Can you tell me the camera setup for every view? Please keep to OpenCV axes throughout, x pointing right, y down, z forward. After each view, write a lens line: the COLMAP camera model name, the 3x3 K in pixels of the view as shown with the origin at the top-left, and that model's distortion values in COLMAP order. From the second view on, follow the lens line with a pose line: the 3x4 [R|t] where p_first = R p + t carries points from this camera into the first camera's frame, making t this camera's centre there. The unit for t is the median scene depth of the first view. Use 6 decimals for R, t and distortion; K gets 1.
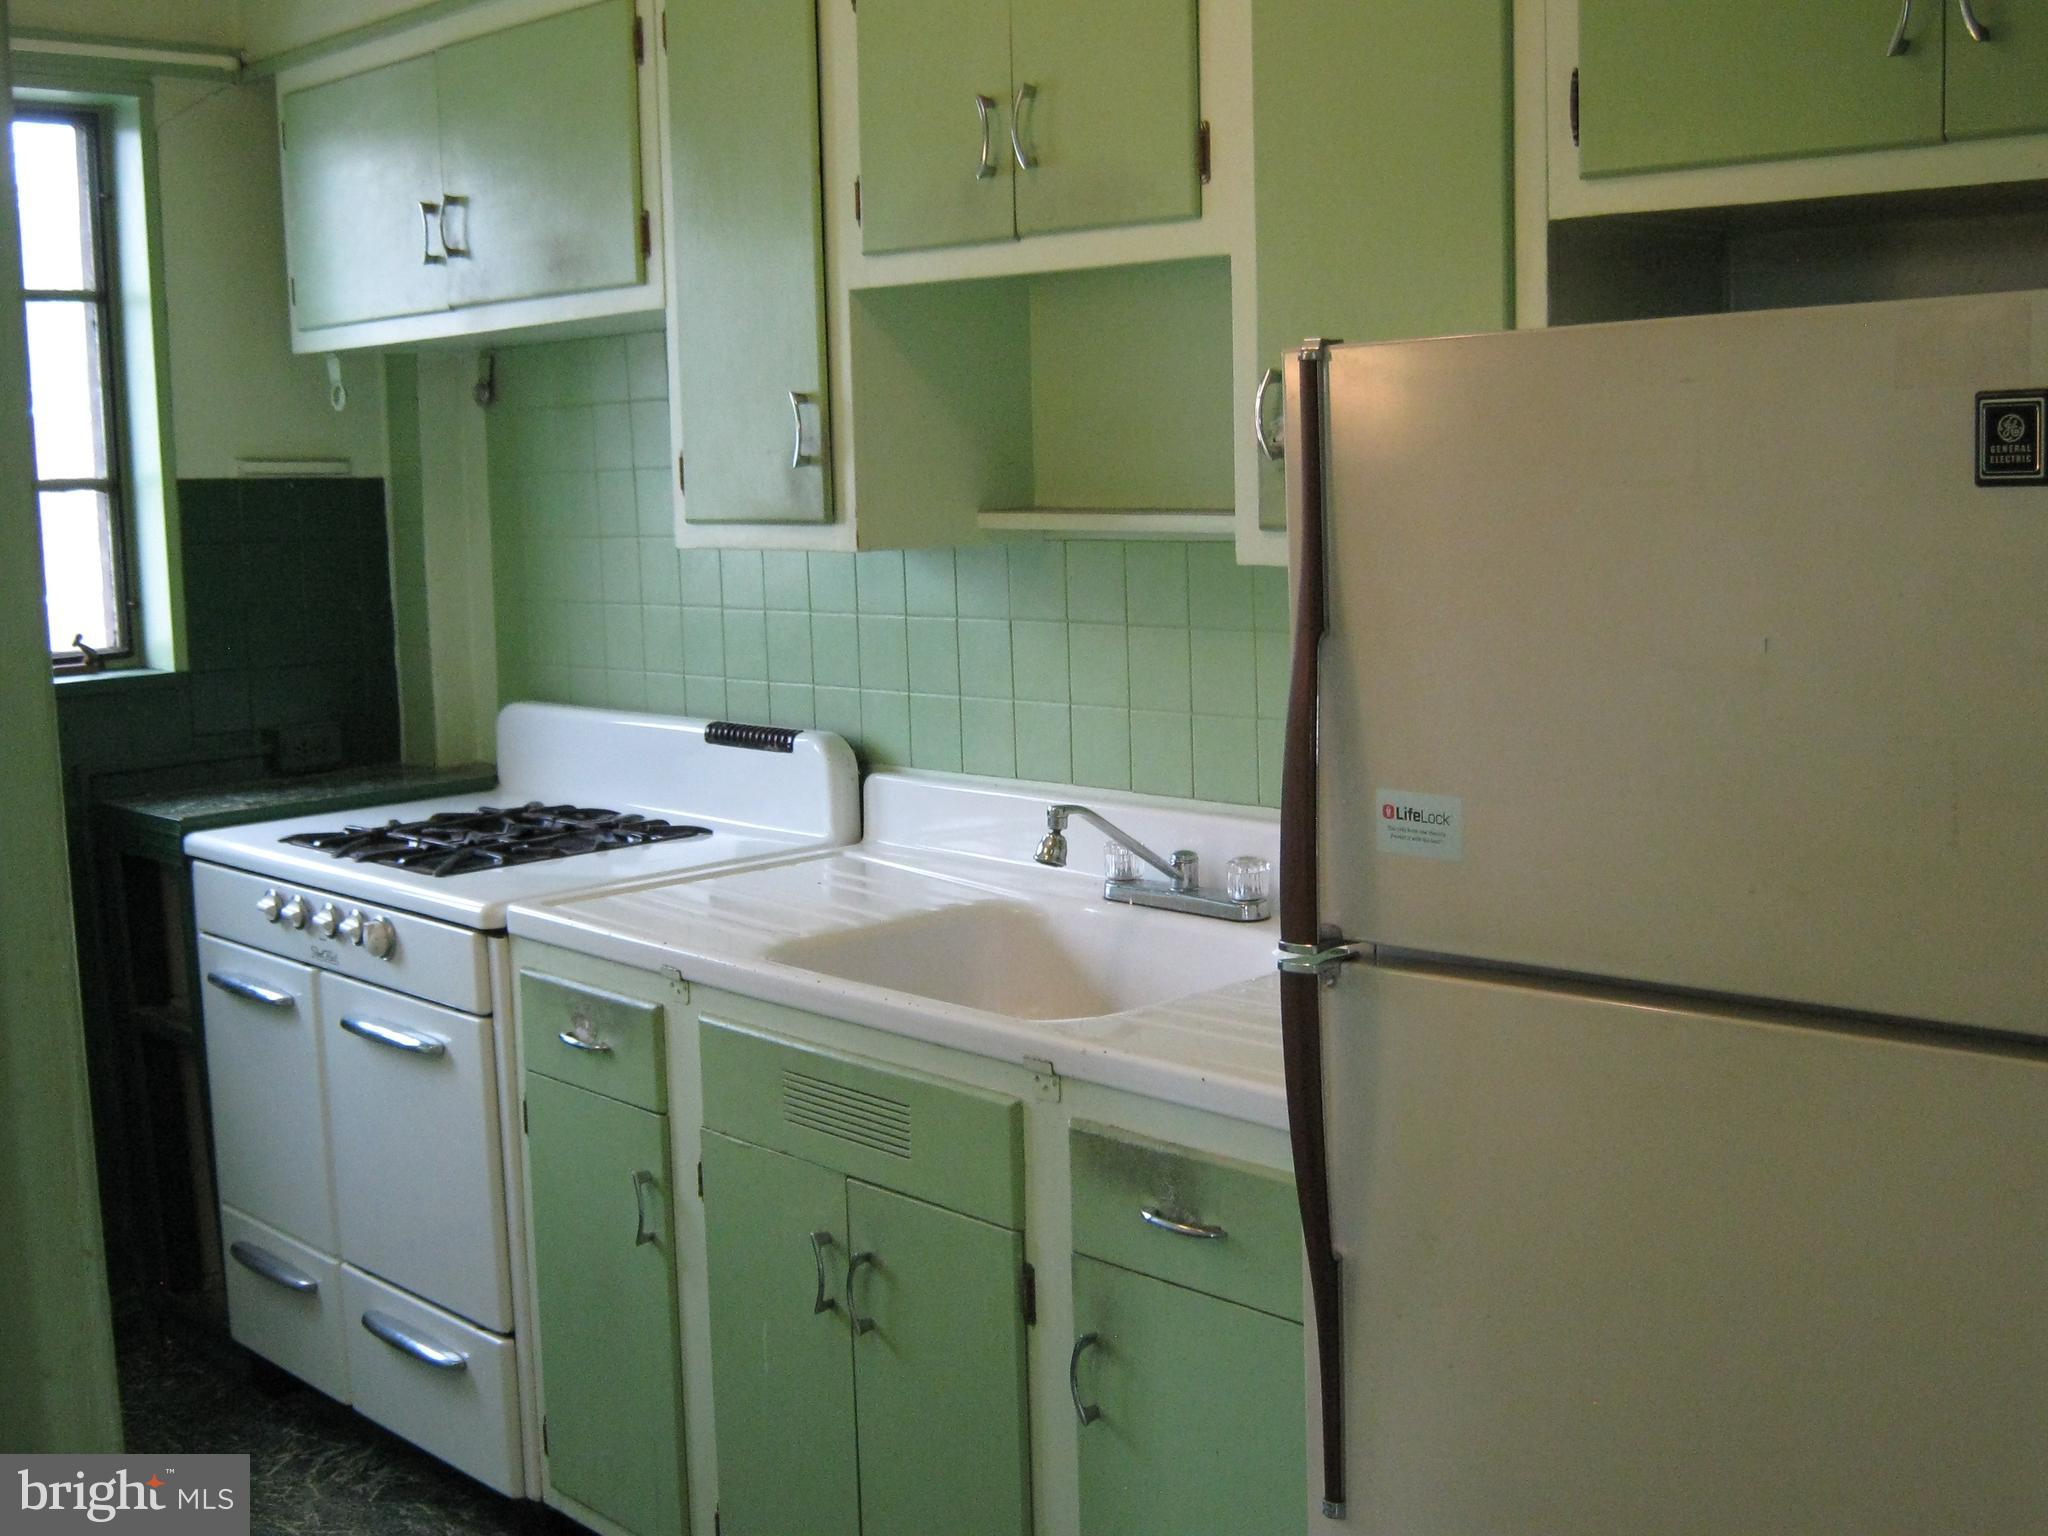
lens RADIAL K [[2360.5, 0, 1034.6], [0, 2360.5, 748.6], [0, 0, 1]] dist [-0.096185, 0.000000]
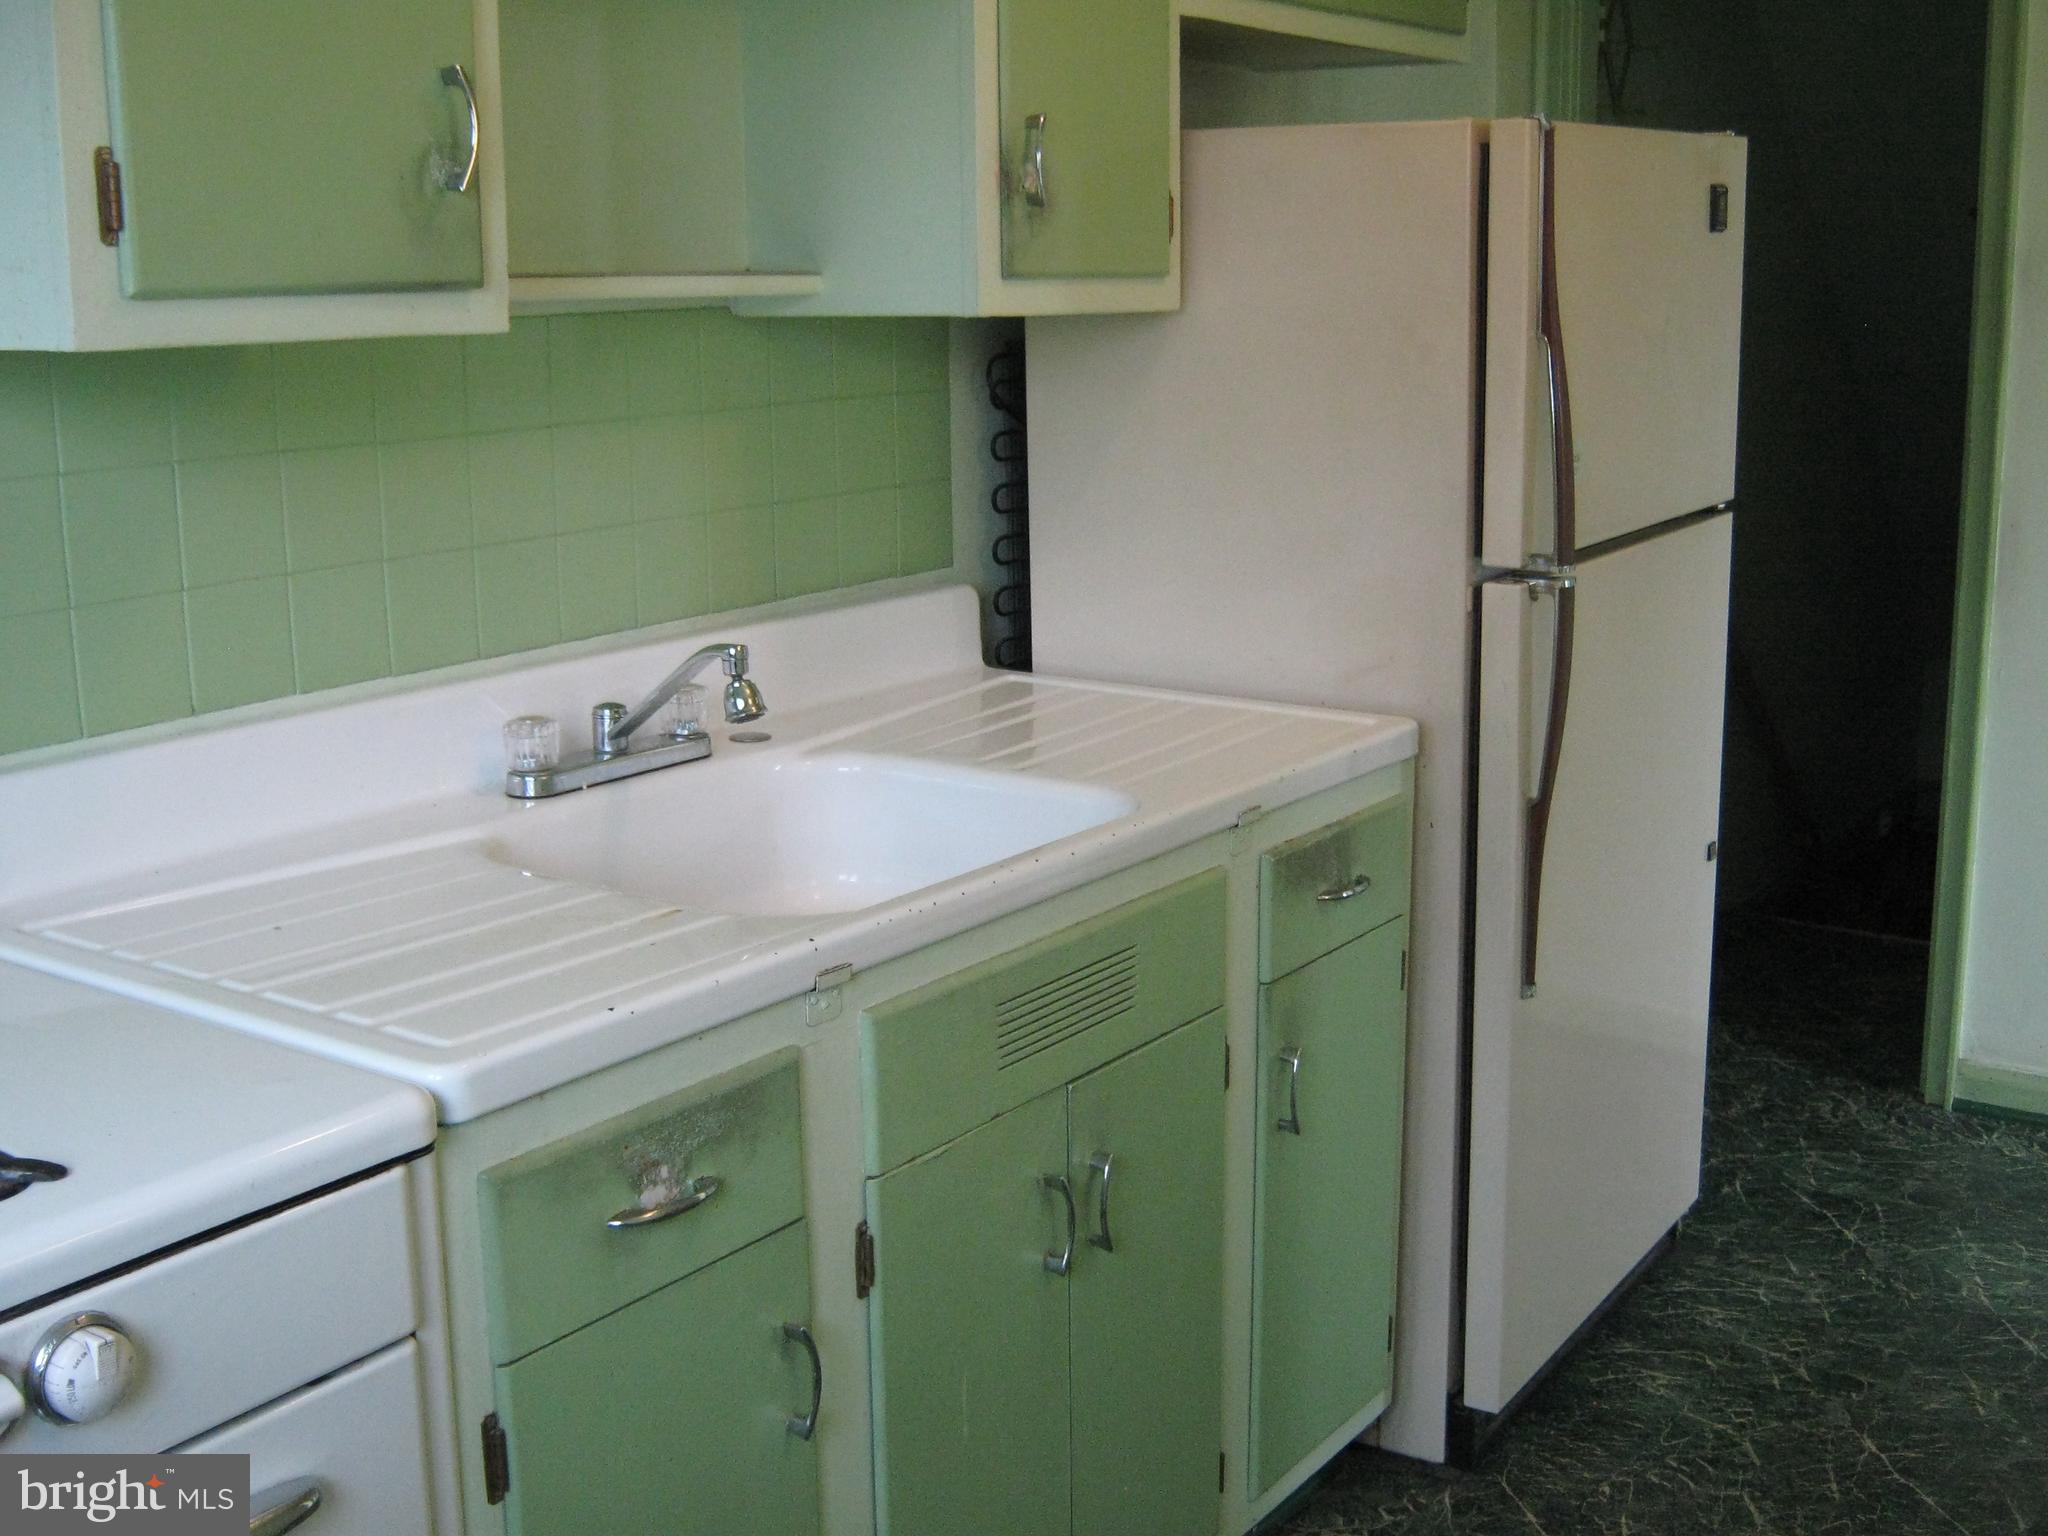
lens RADIAL K [[2360.5, 0, 1034.7], [0, 2360.5, 770.6], [0, 0, 1]] dist [-0.096185, 0.000000]
pose [[-0.201885, -0.181520, 0.962441, -0.622292], [0.137660, 0.967661, 0.211381, -0.070412], [-0.969687, 0.175164, -0.170368, 0.841288]]
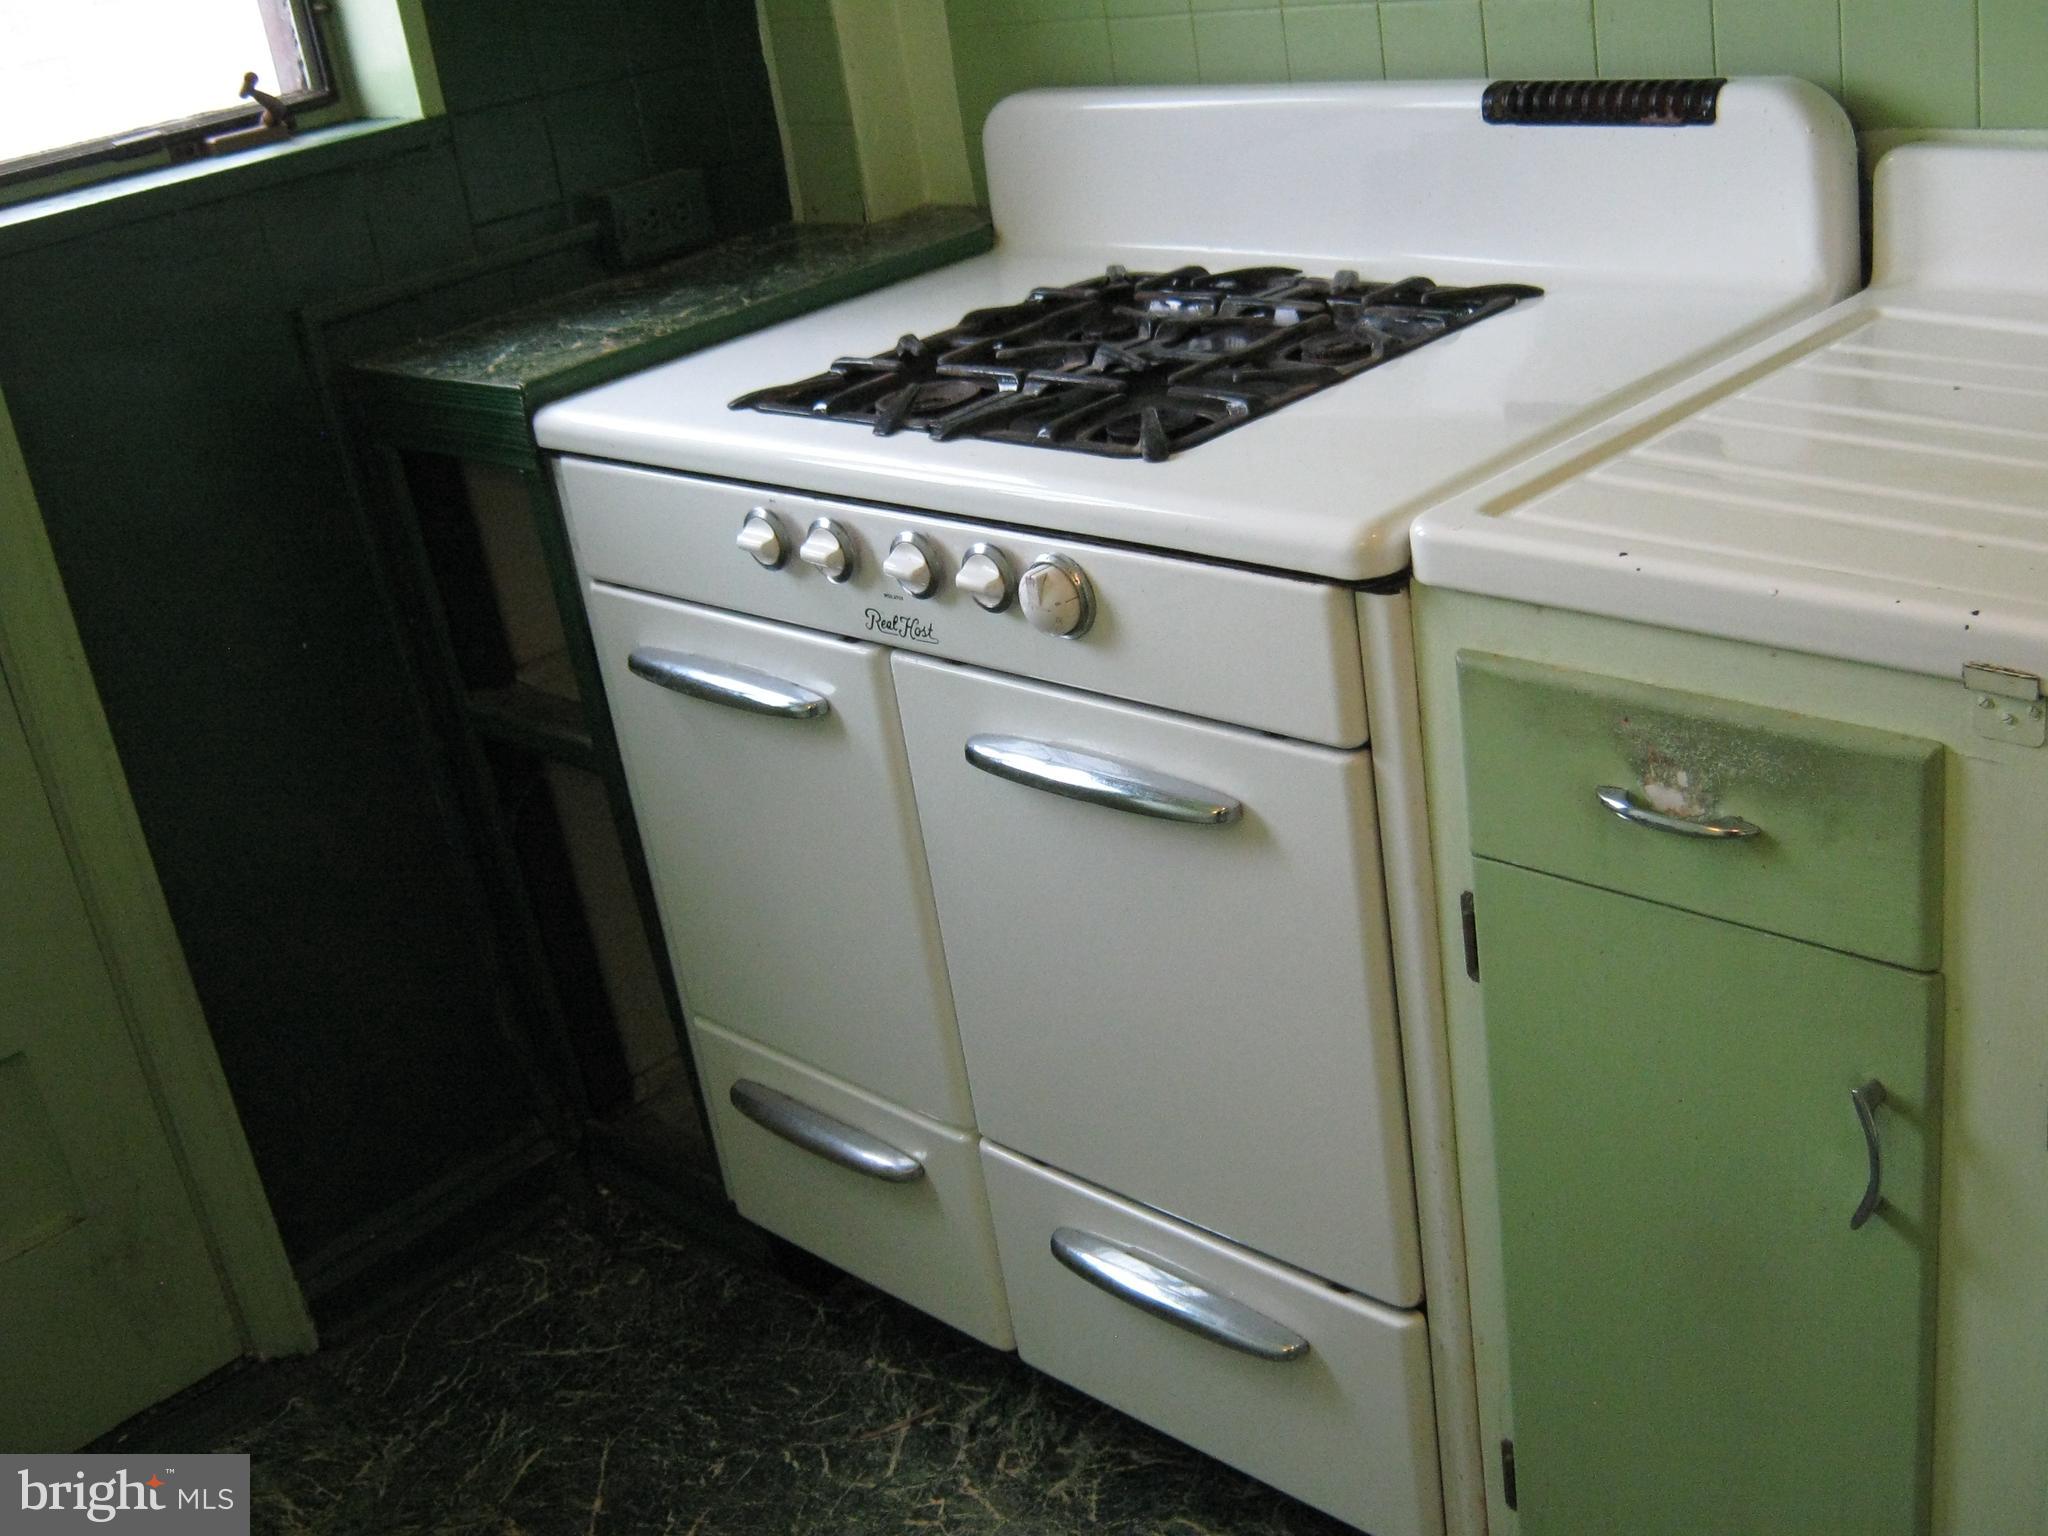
lens RADIAL K [[2360.5, 0, 1043.7], [0, 2360.5, 779.9], [0, 0, 1]] dist [-0.096185, 0.000000]
pose [[0.992641, -0.116844, -0.031806, -0.254279], [0.121078, 0.953135, 0.277260, -0.020911], [-0.002081, -0.279071, 0.960268, 0.474168]]
